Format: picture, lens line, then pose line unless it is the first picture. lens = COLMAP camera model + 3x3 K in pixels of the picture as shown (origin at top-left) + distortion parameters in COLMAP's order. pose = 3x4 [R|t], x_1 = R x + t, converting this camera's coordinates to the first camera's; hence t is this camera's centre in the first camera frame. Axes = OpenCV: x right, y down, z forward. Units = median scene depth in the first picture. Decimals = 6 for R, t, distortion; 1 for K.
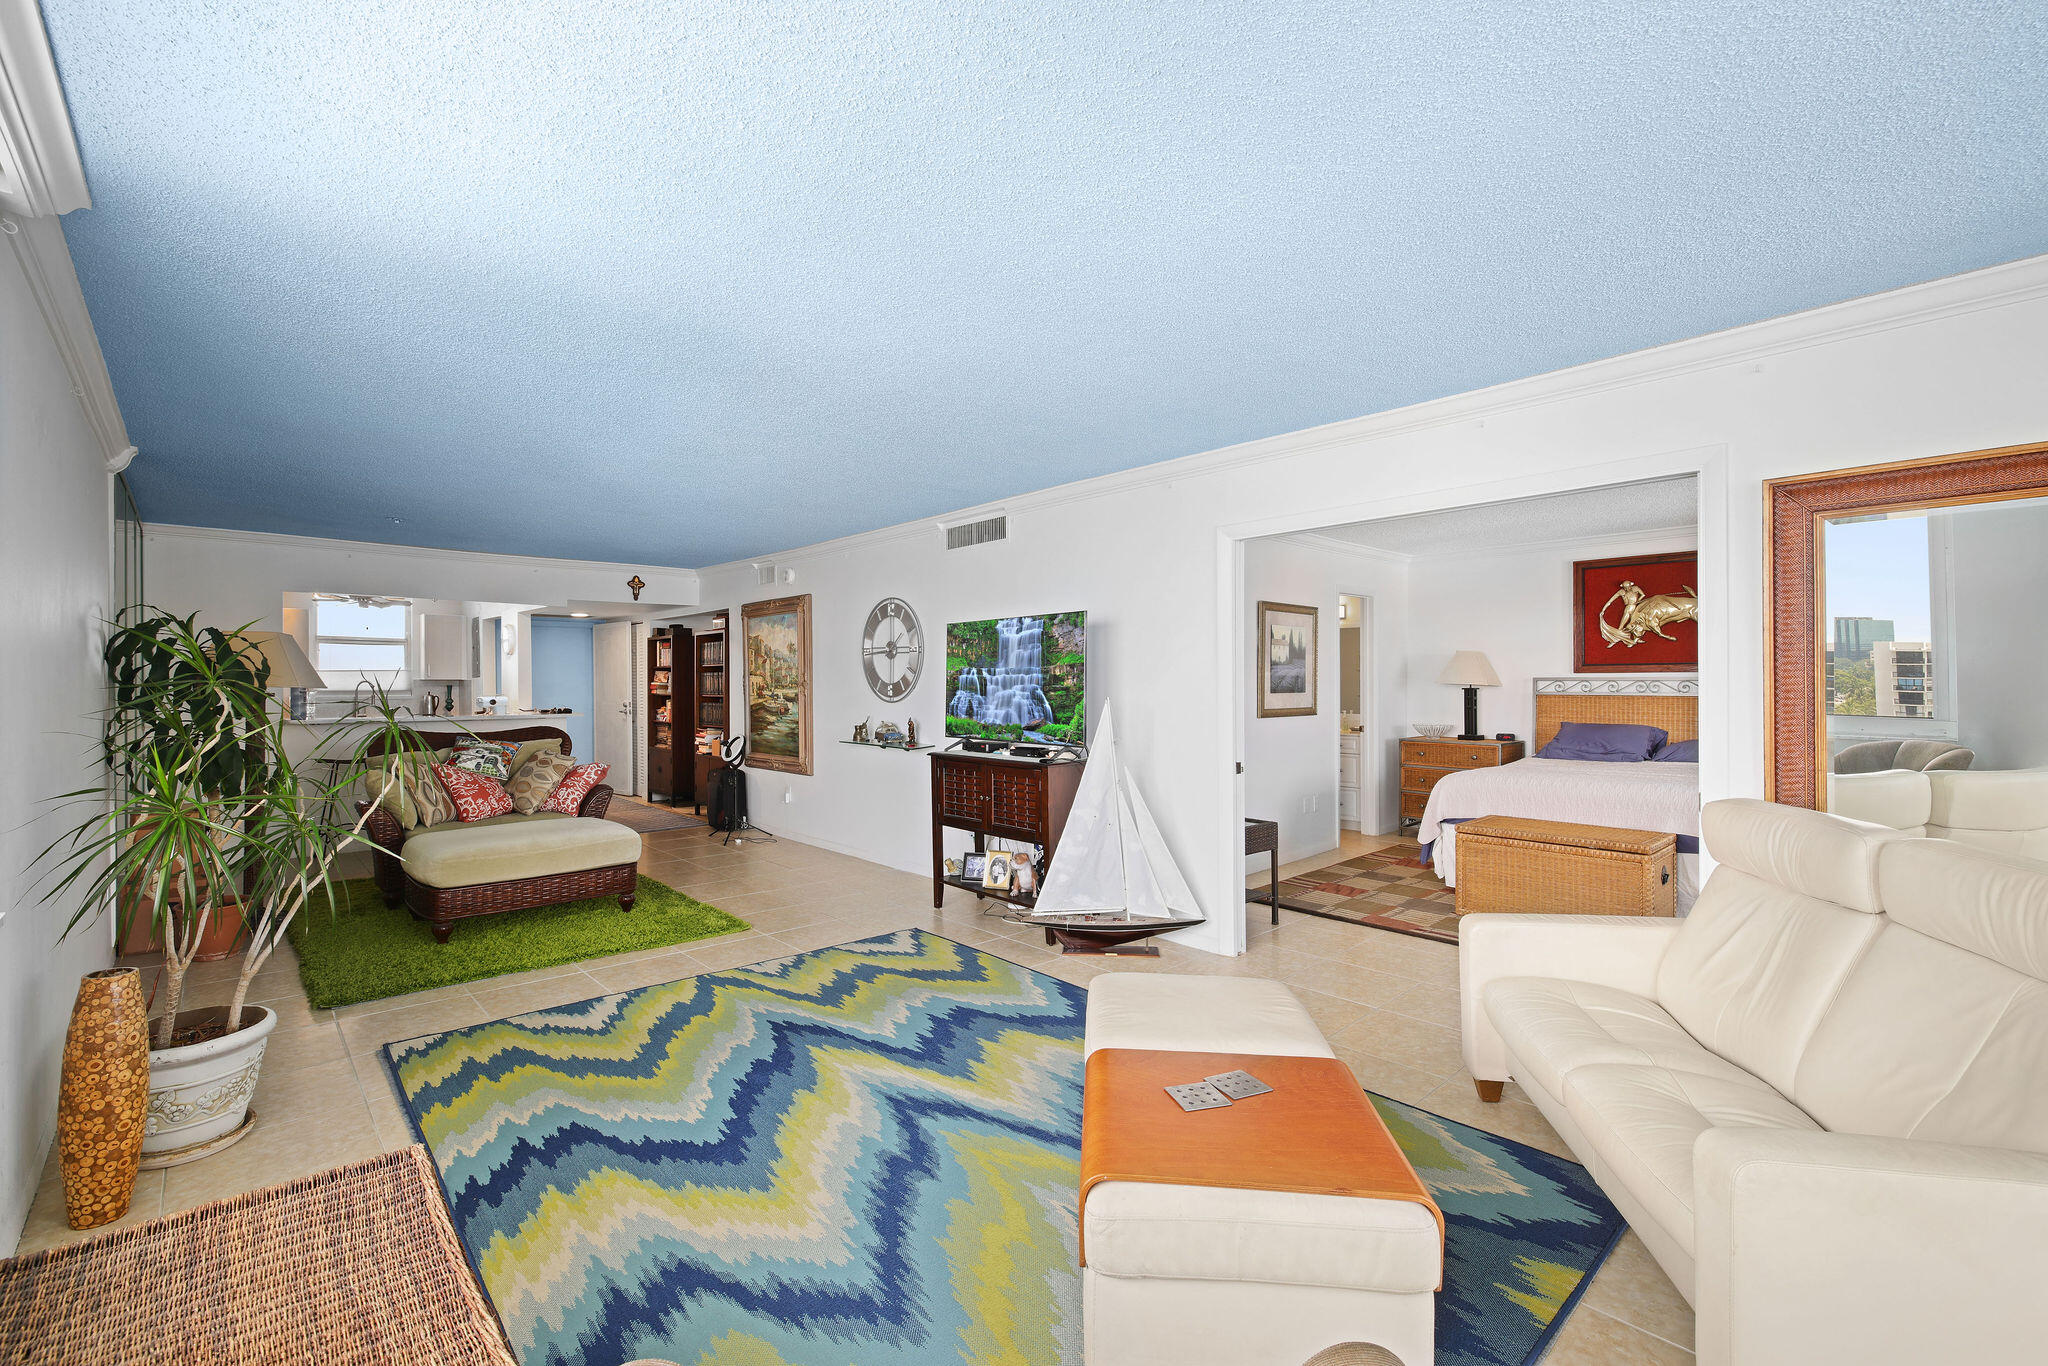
lens RADIAL K [[880.5, 0, 1021.1], [0, 880.5, 681.1], [0, 0, 1]] dist [-0.006289, 0.001097]
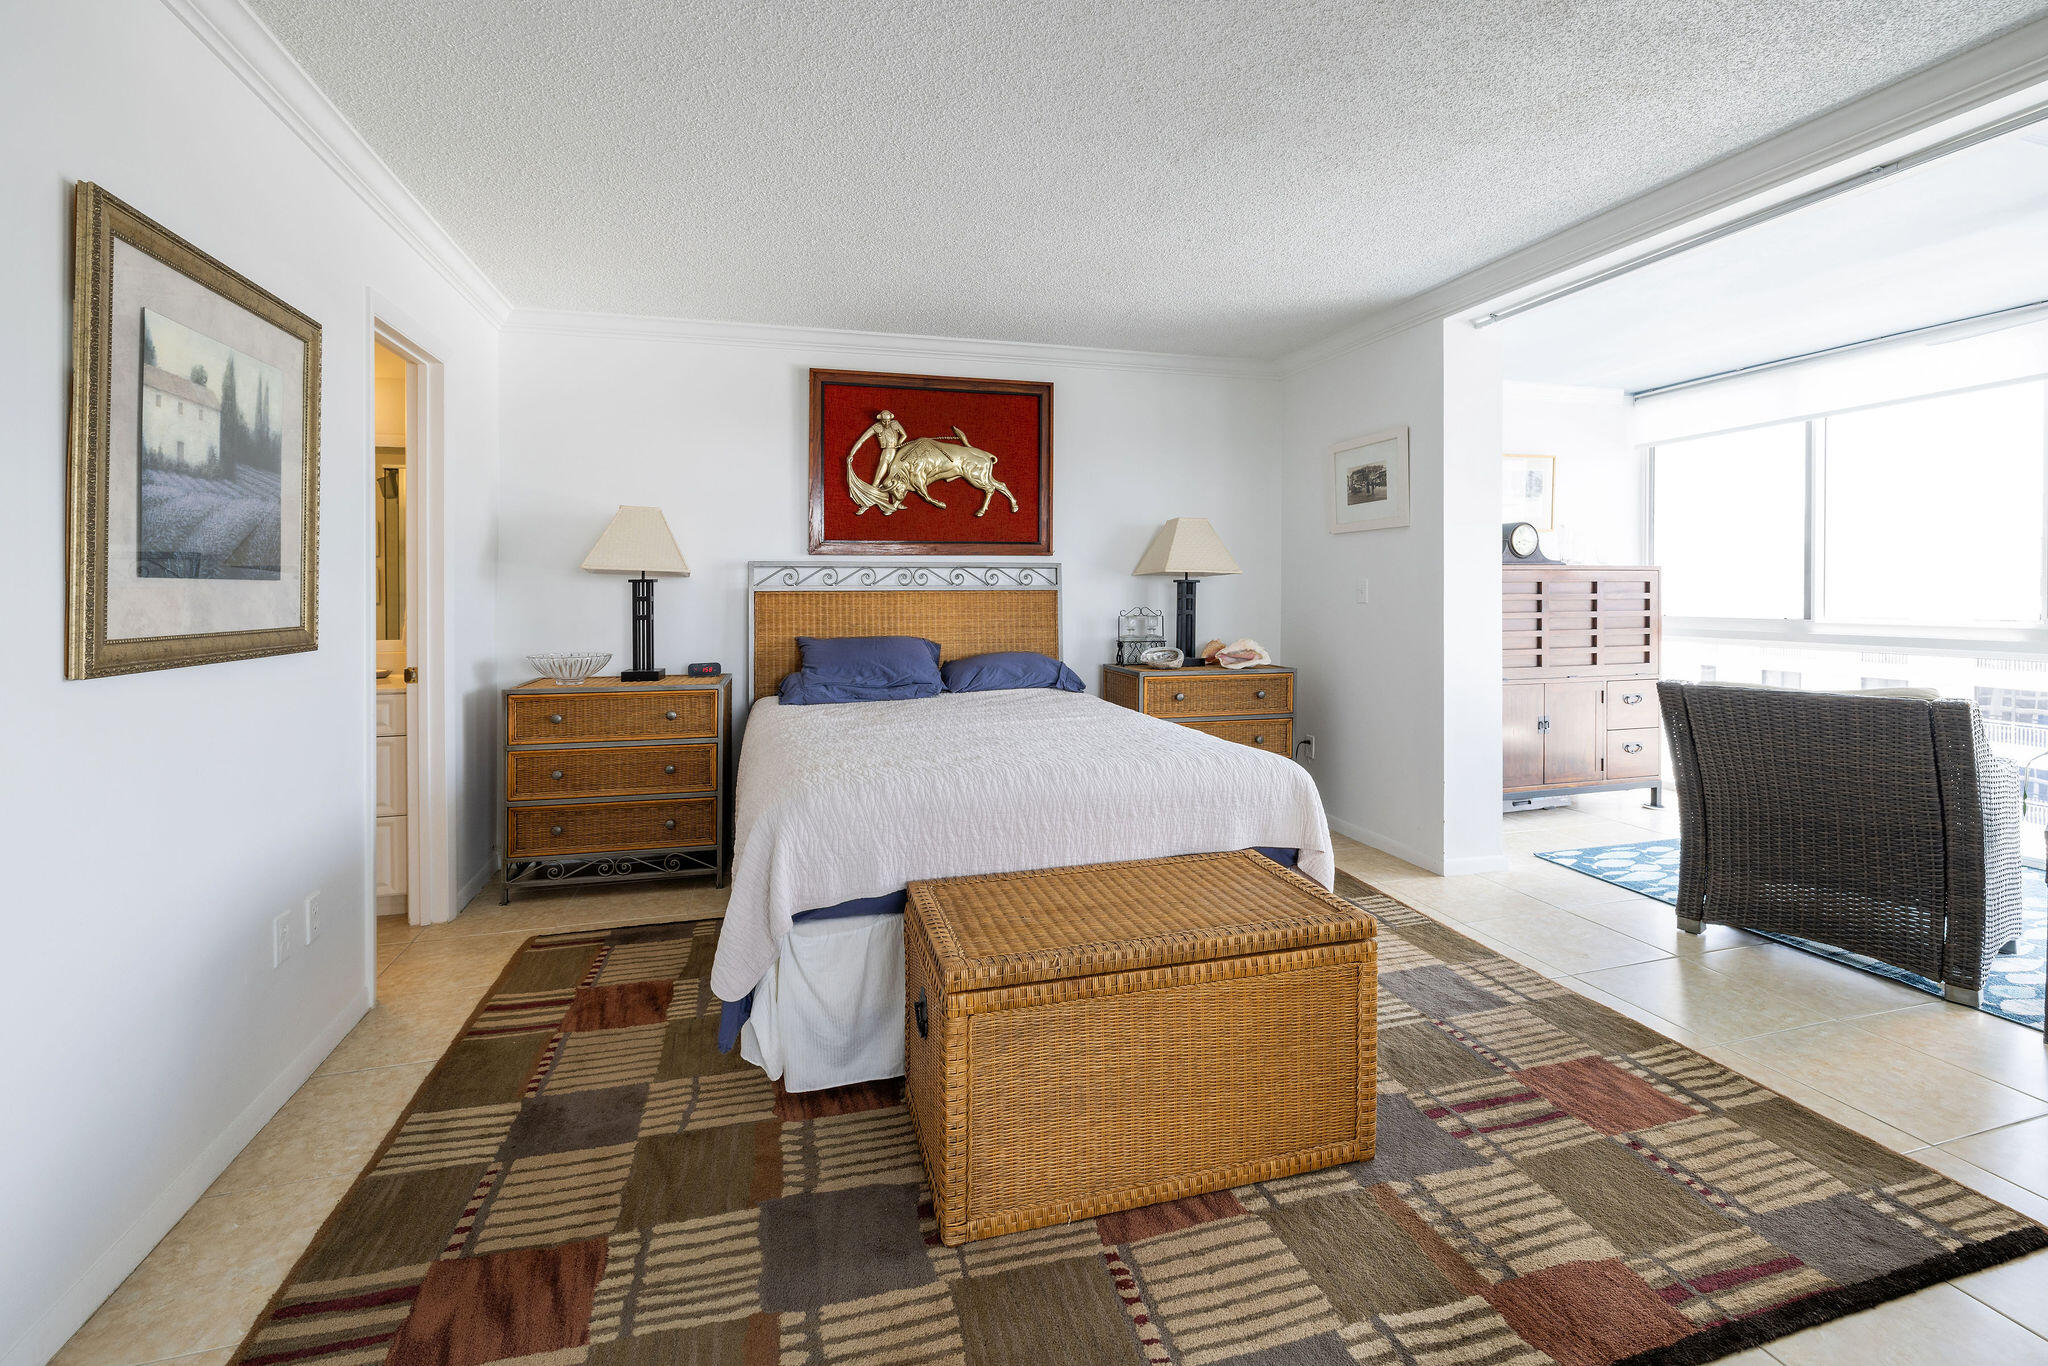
lens RADIAL K [[880.5, 0, 1017.5], [0, 880.5, 588.3], [0, 0, 1]] dist [-0.006289, 0.001097]
pose [[0.450077, 0.004535, 0.892978, 0.163844], [0.001542, 0.999982, -0.005856, 0.018251], [-0.892988, 0.004012, 0.450062, 0.626673]]
